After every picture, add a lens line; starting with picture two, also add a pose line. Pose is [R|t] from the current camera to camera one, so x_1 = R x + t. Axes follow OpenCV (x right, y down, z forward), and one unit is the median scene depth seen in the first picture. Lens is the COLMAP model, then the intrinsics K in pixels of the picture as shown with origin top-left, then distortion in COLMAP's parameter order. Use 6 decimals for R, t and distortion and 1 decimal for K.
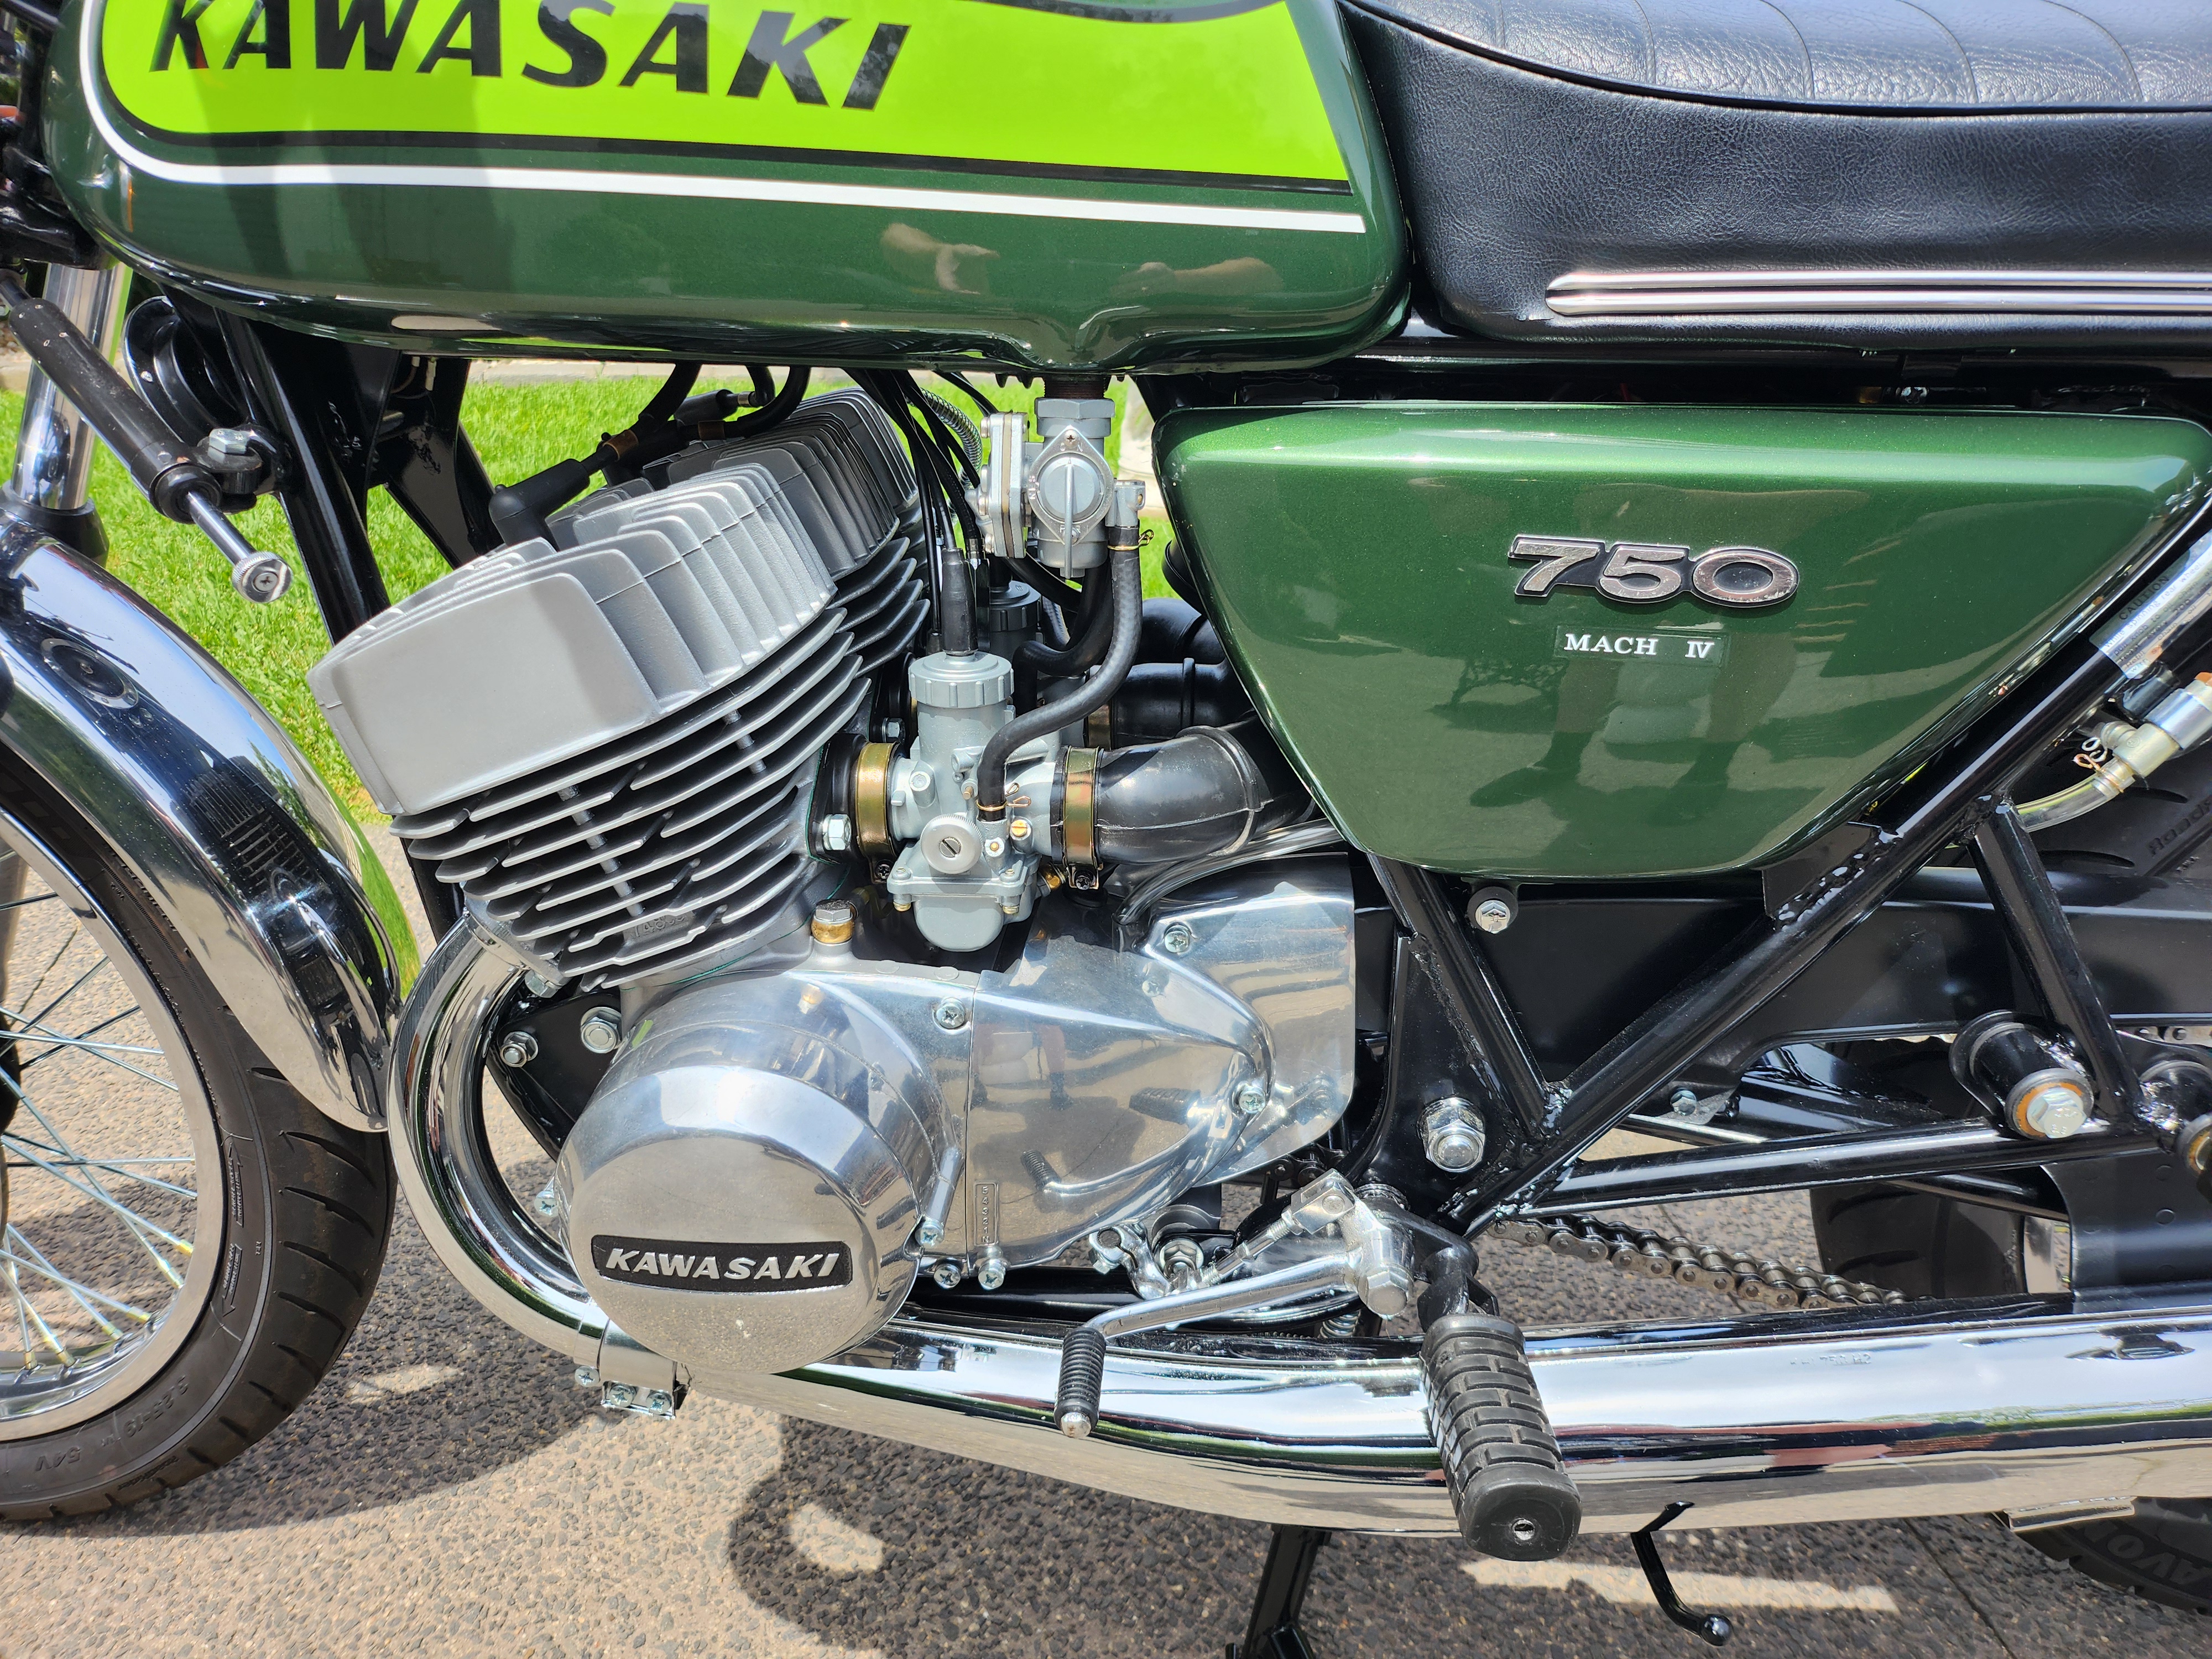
lens RADIAL K [[1516.7, 0, 1116.3], [0, 1516.7, 817.2], [0, 0, 1]] dist [0.074032, -0.089288]
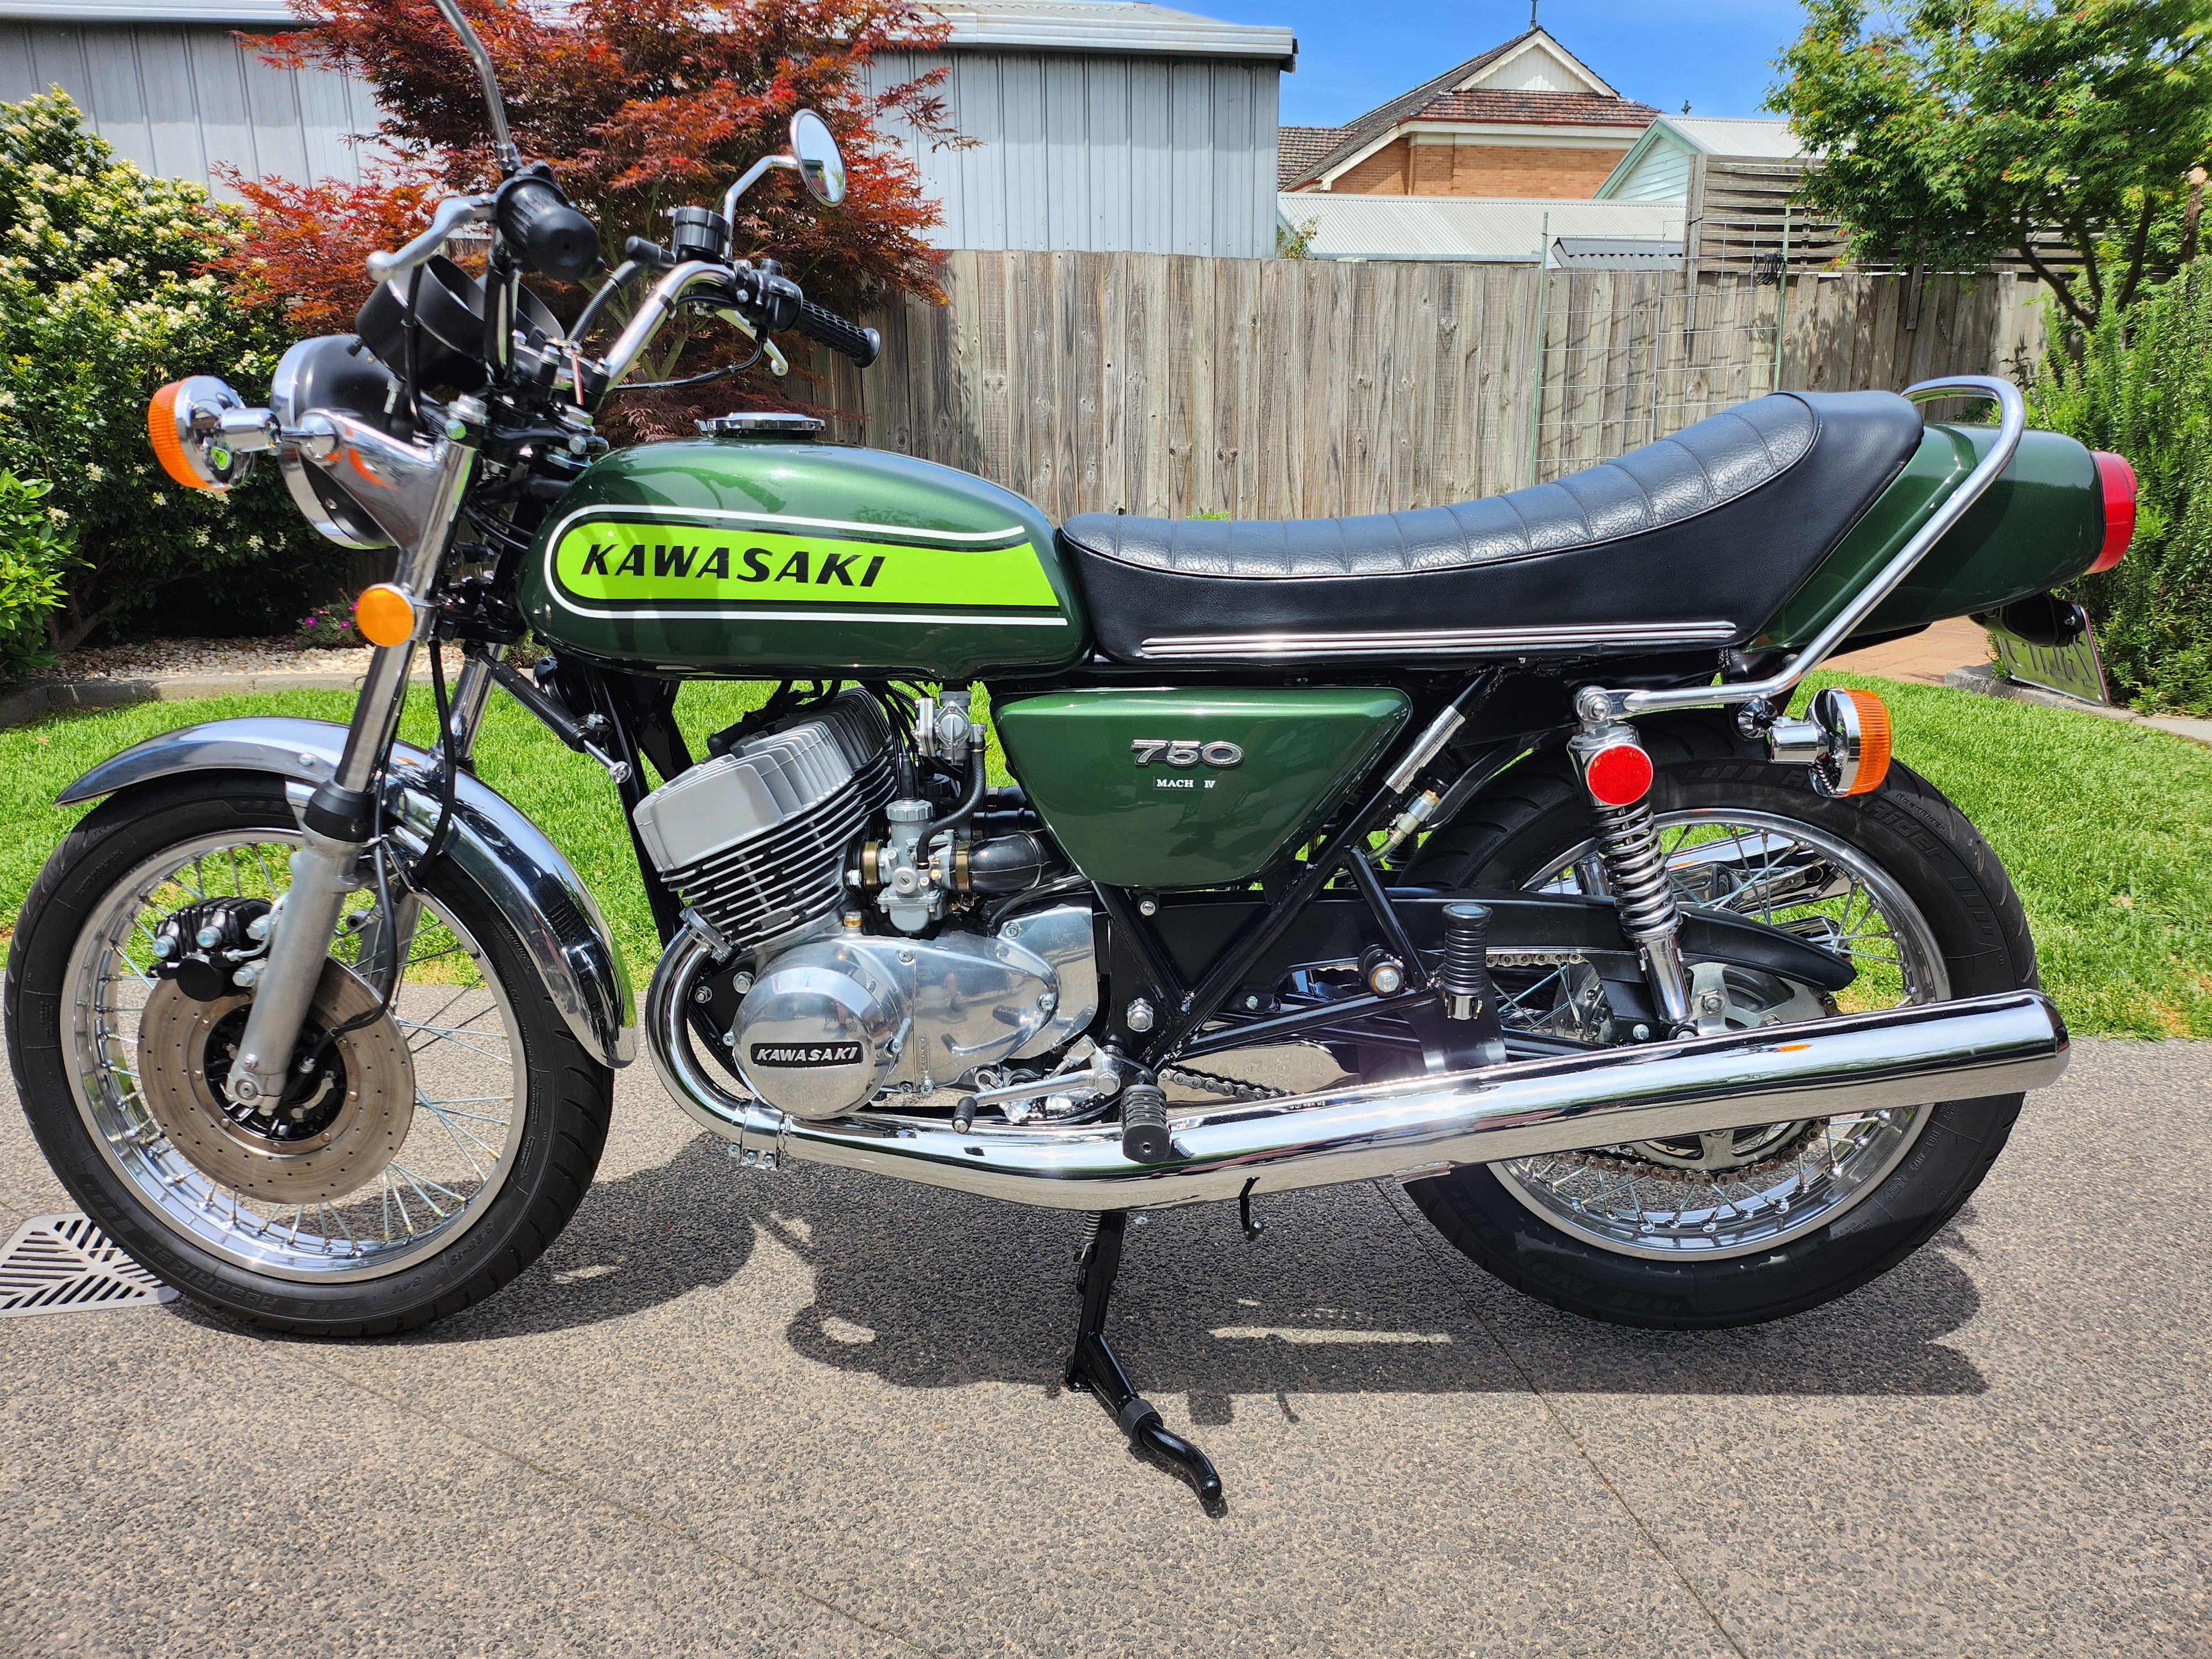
lens RADIAL K [[1516.7, 0, 1116.3], [0, 1516.7, 817.2], [0, 0, 1]] dist [0.074032, -0.089288]
pose [[0.999545, -0.028472, 0.009978, 0.185149], [0.029765, 0.984638, -0.172053, 0.320807], [-0.004926, 0.172271, 0.985037, -1.245922]]
